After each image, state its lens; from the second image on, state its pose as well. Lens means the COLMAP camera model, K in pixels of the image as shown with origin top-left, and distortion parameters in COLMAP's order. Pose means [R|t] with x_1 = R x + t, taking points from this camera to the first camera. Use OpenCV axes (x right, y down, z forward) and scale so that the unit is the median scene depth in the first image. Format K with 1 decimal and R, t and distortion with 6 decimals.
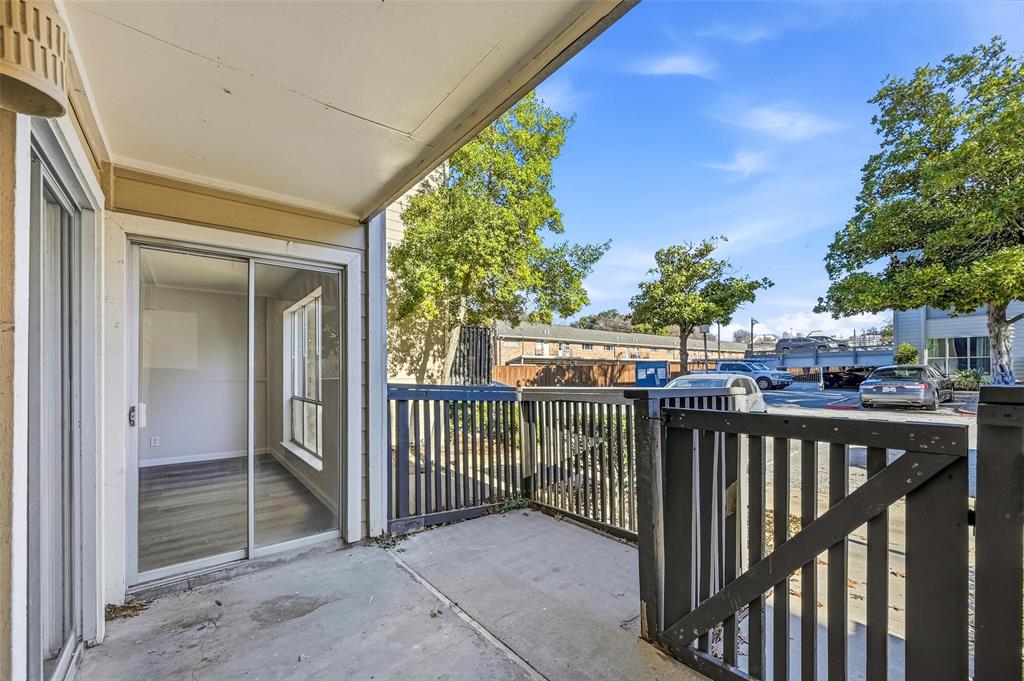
lens RADIAL K [[408.3, 0, 520.6], [0, 408.3, 370.3], [0, 0, 1]] dist [-0.002148, -0.000254]
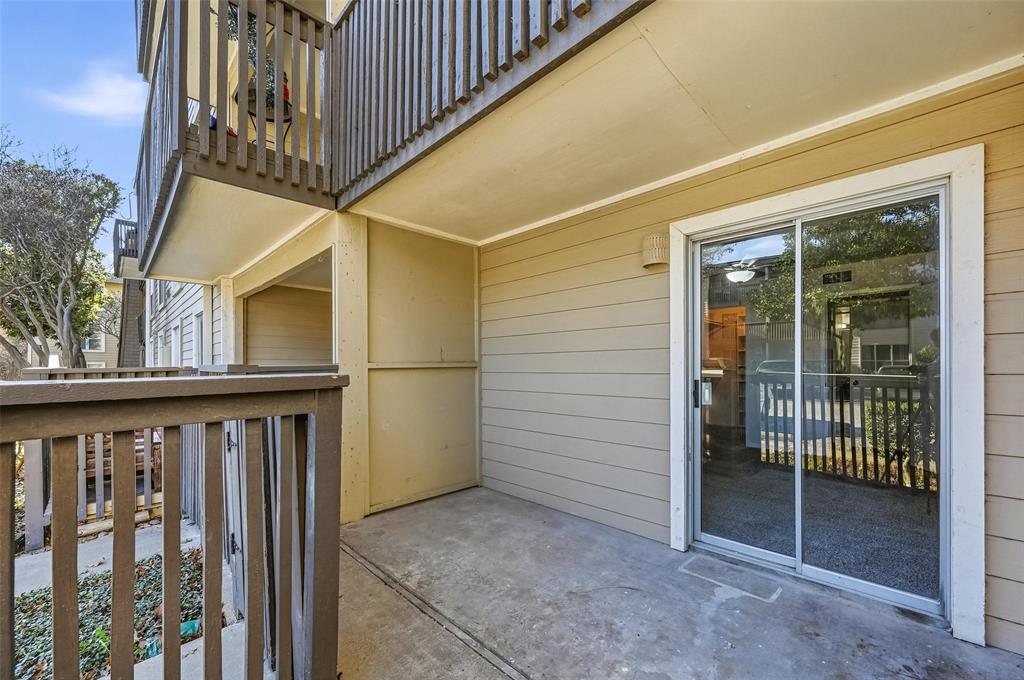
lens RADIAL K [[408.3, 0, 520.6], [0, 408.3, 369.8], [0, 0, 1]] dist [-0.002148, -0.000254]
pose [[-0.994902, 0.010618, -0.100283, 0.028908], [0.010242, 0.999938, 0.004262, 0.032273], [0.100323, 0.003213, -0.994950, 1.297516]]
